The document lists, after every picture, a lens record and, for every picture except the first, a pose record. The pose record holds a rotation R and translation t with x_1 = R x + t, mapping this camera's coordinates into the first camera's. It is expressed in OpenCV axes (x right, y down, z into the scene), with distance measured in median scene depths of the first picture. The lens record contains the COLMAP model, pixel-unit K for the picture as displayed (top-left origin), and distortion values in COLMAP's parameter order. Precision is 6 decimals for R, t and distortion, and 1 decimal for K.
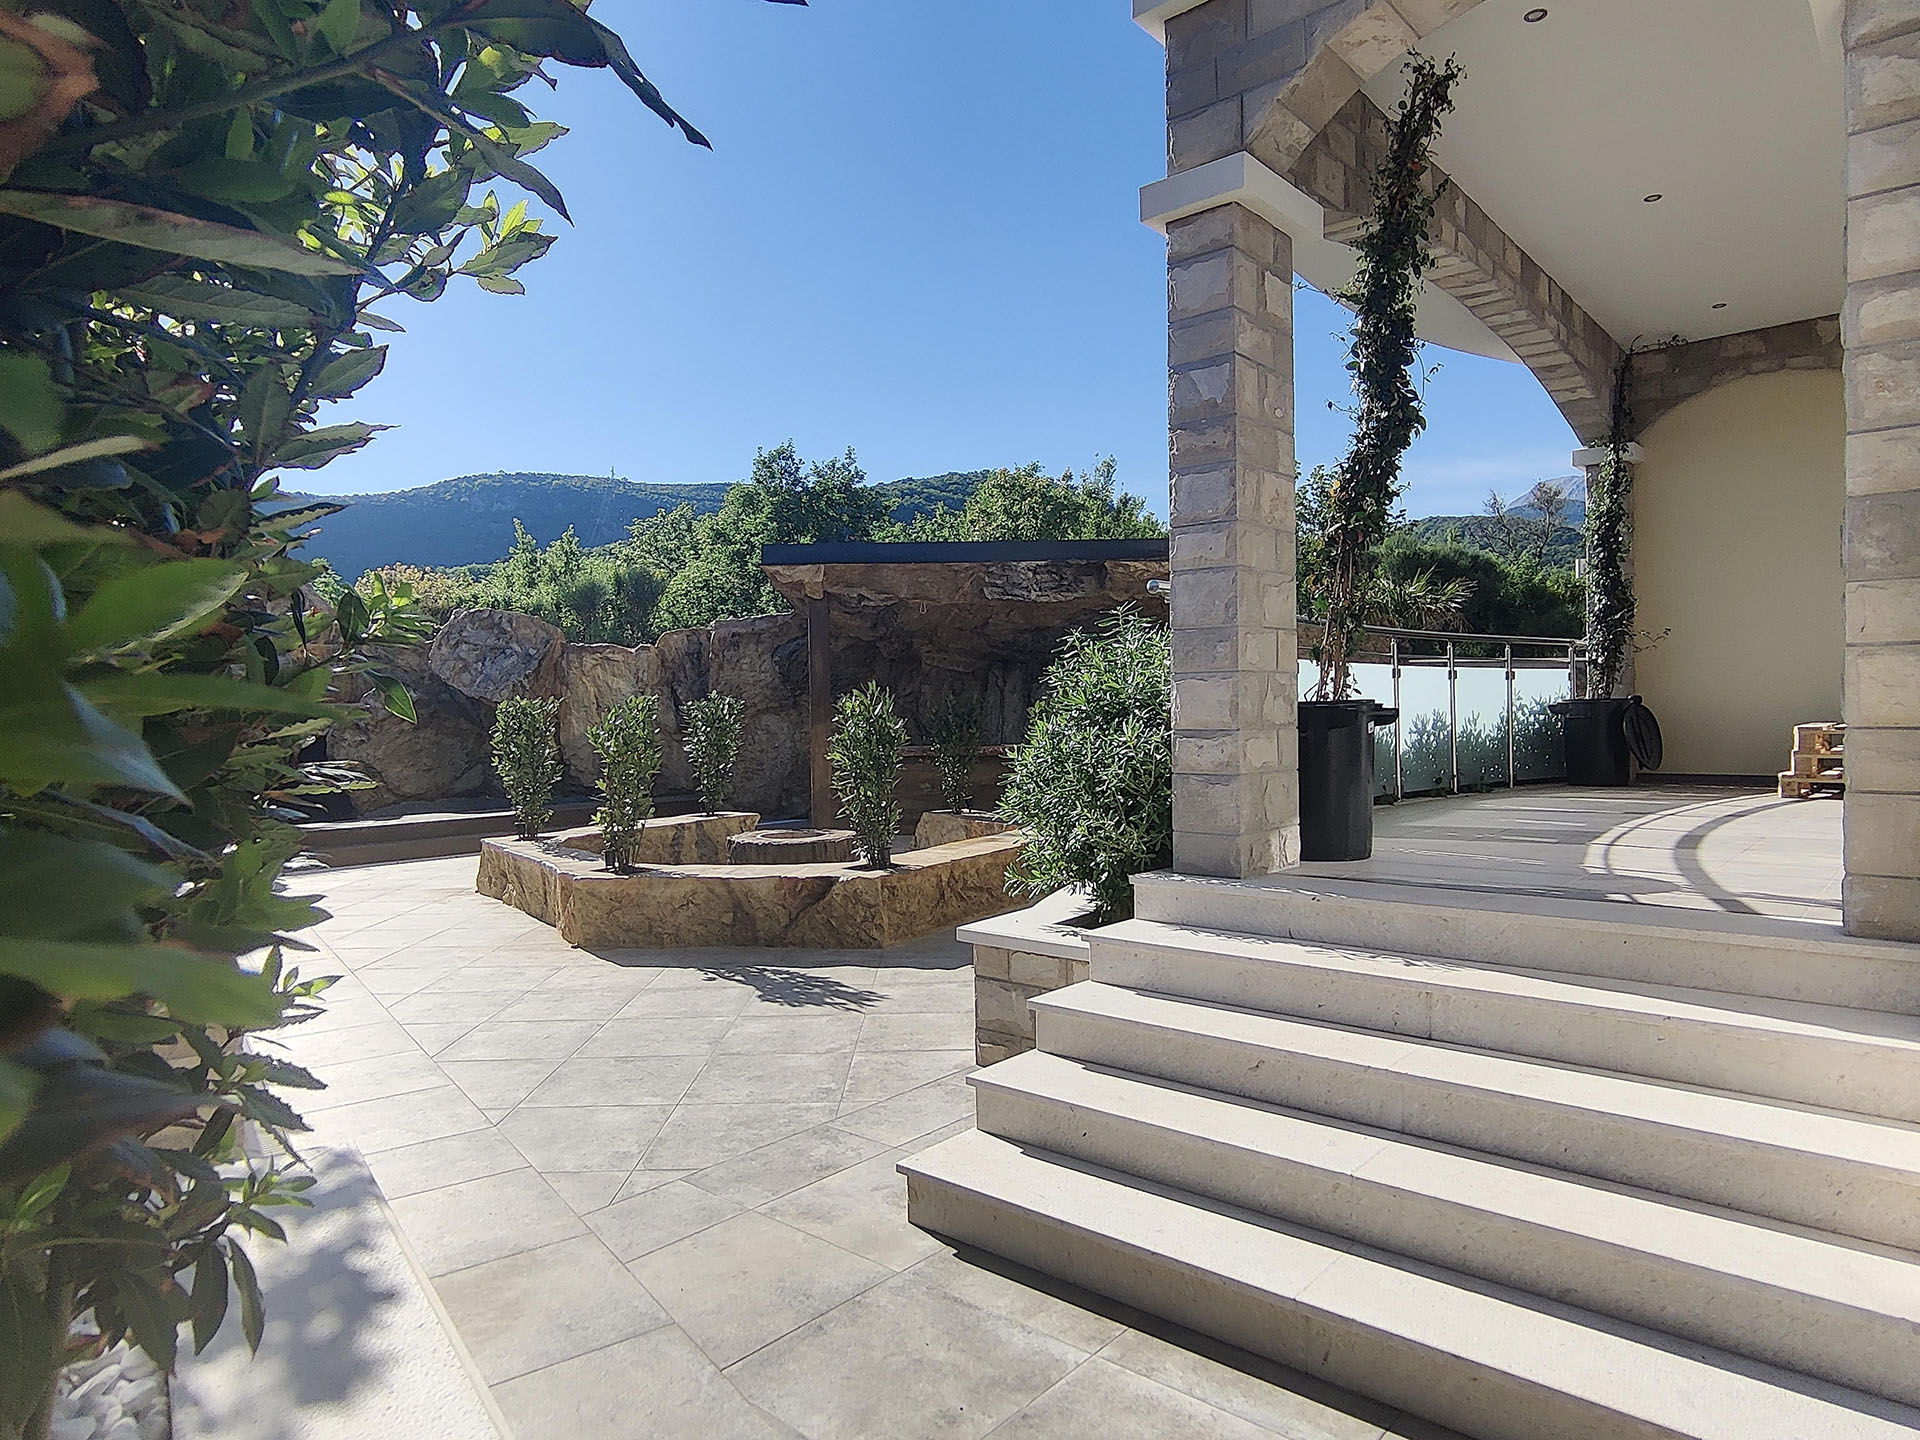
lens RADIAL K [[1167.6, 0, 960.0], [0, 1167.6, 720.0], [0, 0, 1]] dist [0.002165, 0.000434]
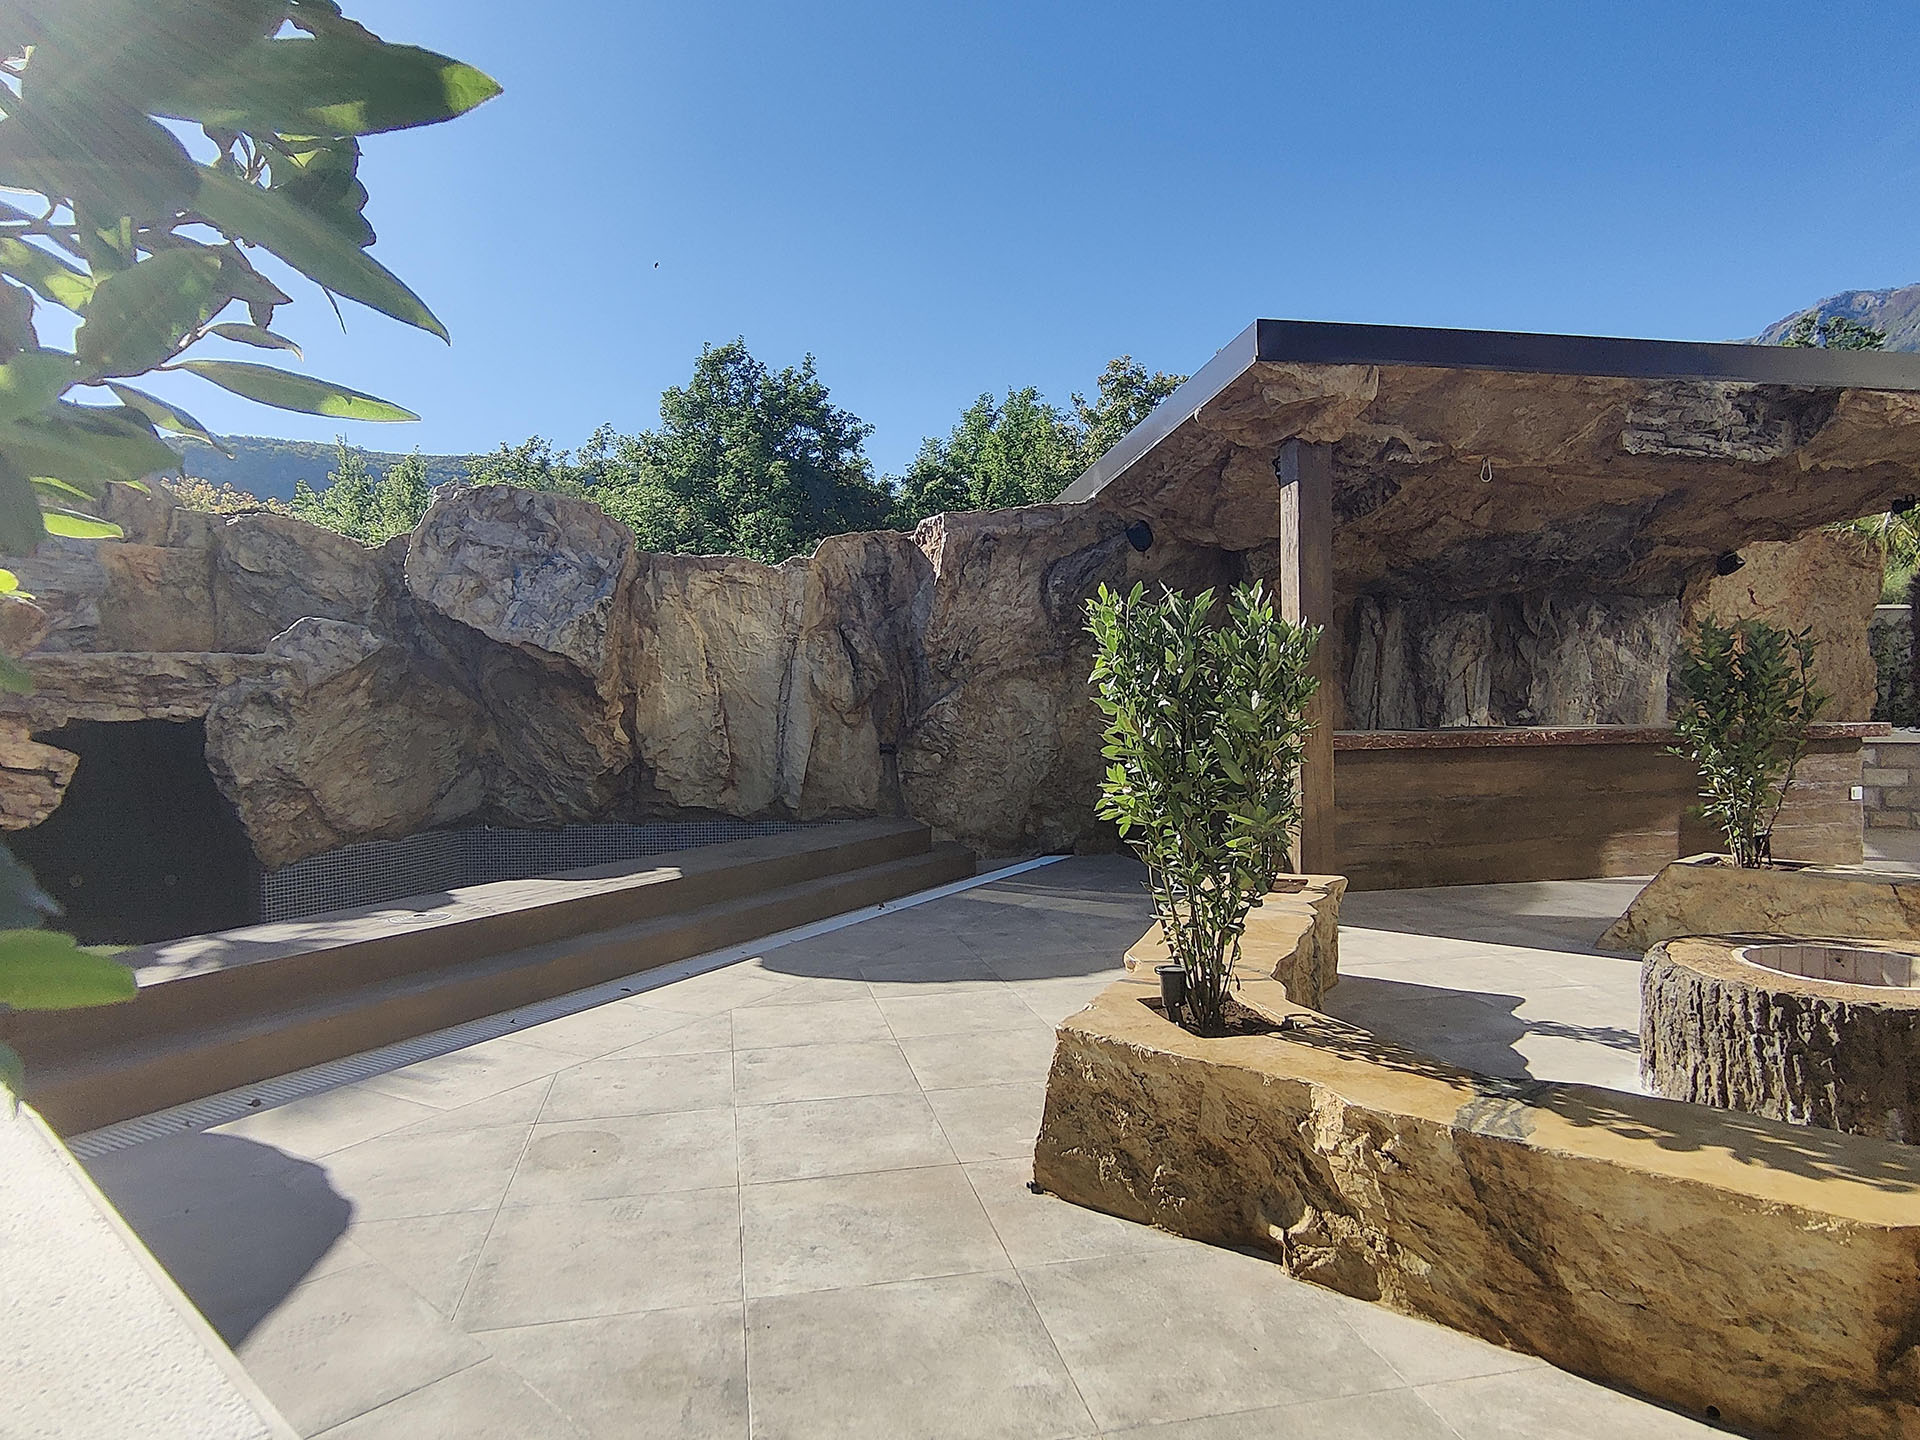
lens RADIAL K [[1167.6, 0, 960.0], [0, 1167.6, 720.0], [0, 0, 1]] dist [0.002165, 0.000434]
pose [[0.981072, -0.004425, 0.193595, -0.306354], [0.002511, 0.999946, 0.010127, 0.009756], [-0.193629, -0.009450, 0.981029, 0.428351]]
